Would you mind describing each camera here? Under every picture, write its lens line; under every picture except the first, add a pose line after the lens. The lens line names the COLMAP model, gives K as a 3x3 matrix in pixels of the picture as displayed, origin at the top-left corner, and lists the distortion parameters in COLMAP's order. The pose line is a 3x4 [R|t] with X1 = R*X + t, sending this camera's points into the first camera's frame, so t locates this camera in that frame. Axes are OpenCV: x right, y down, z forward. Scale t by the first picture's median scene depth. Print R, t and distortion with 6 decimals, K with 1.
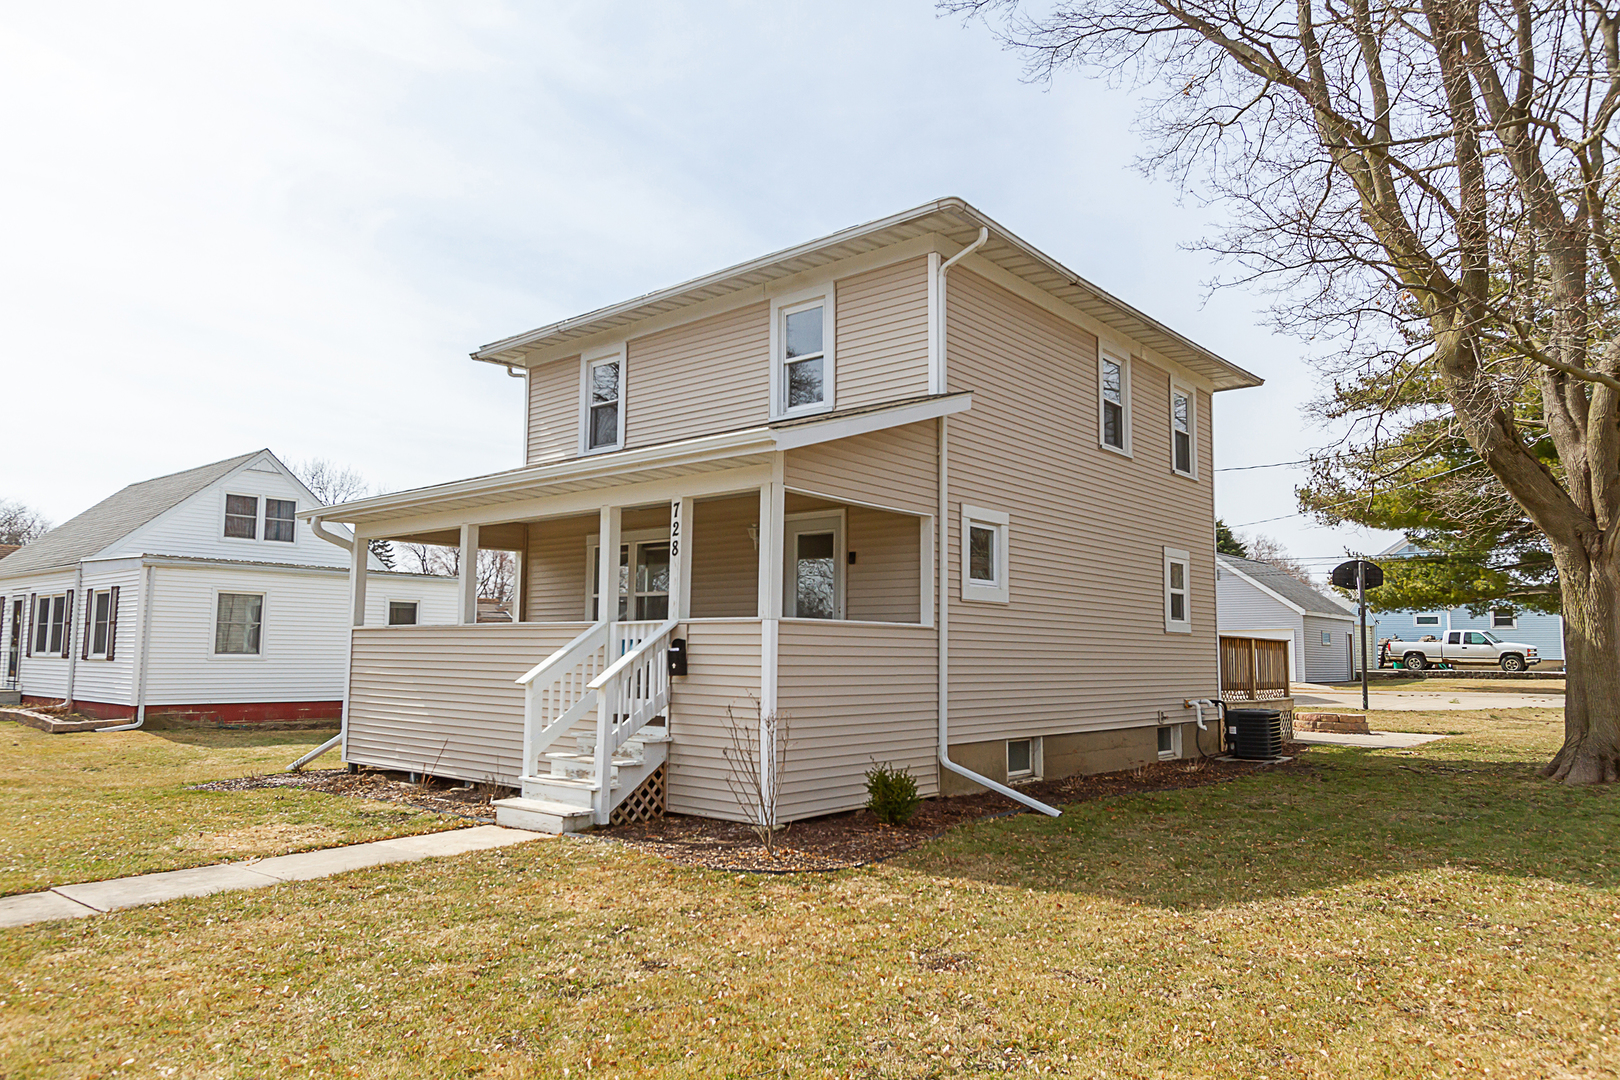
lens RADIAL K [[1111.1, 0, 810.1], [0, 1111.1, 541.6], [0, 0, 1]] dist [0.007228, -0.006244]
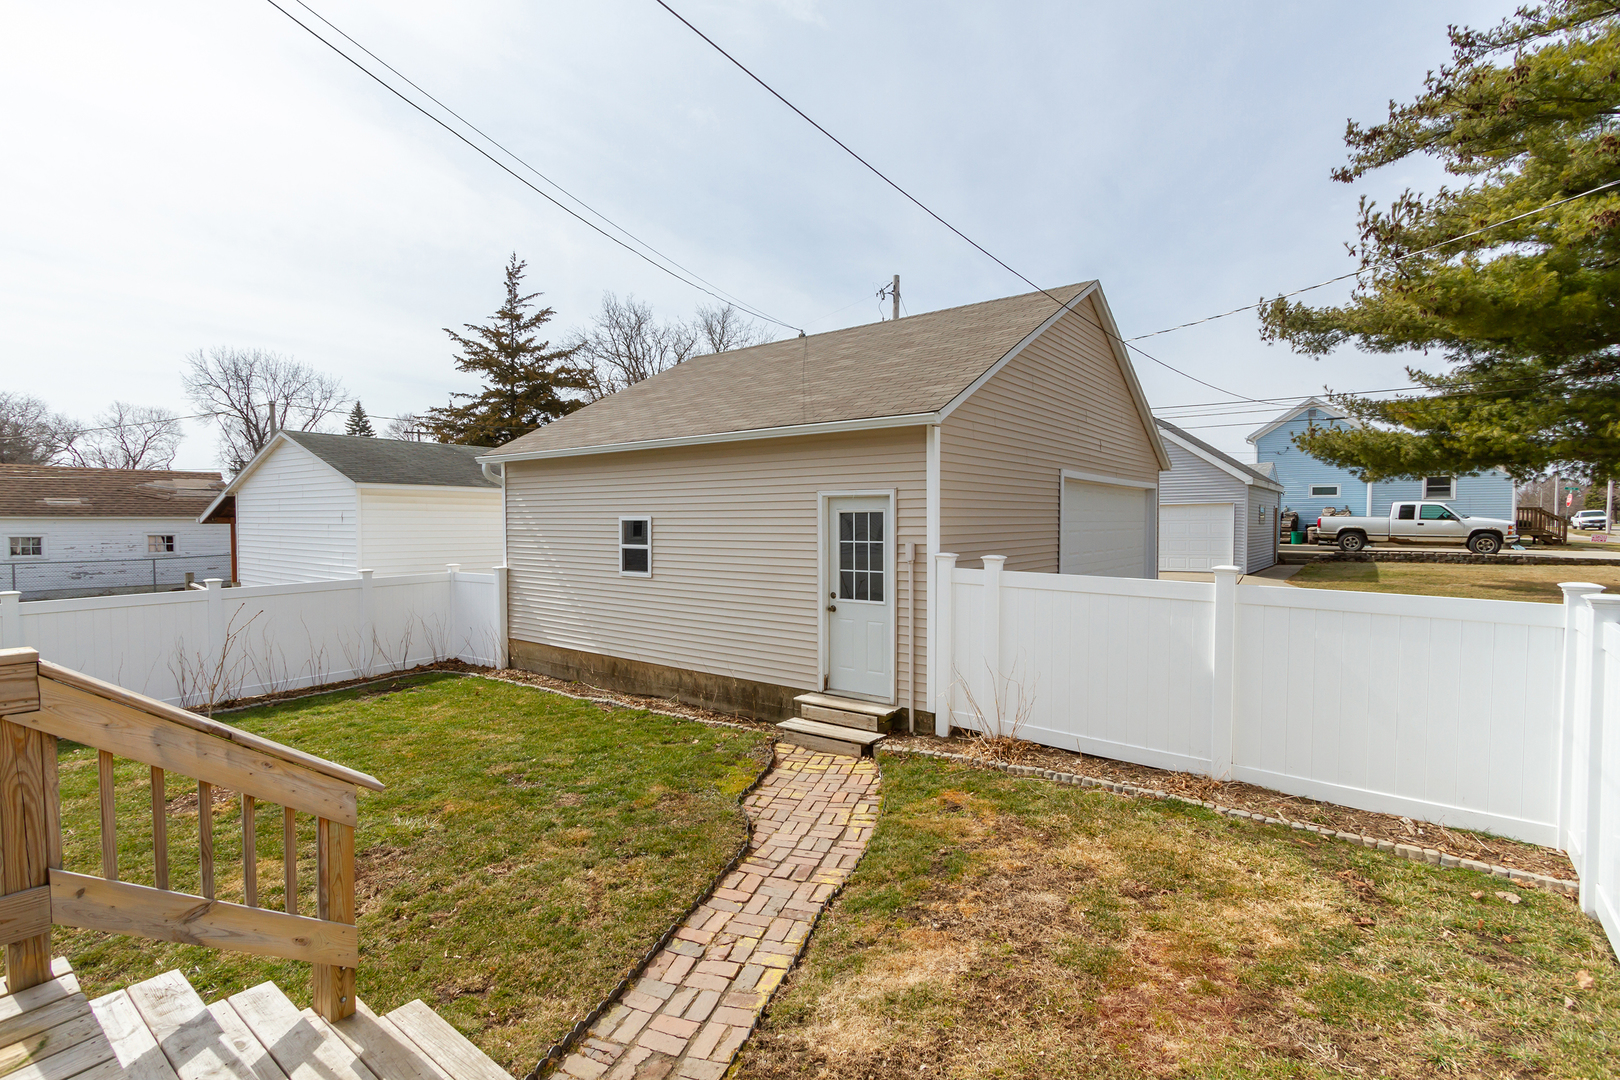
lens RADIAL K [[749.7, 0, 795.6], [0, 749.7, 548.6], [0, 0, 1]] dist [0.004314, -0.002061]
pose [[0.999967, -0.007416, 0.003401, 0.121961], [0.006865, 0.990067, 0.140431, 0.031939], [-0.004409, -0.140403, 0.990085, 0.445728]]
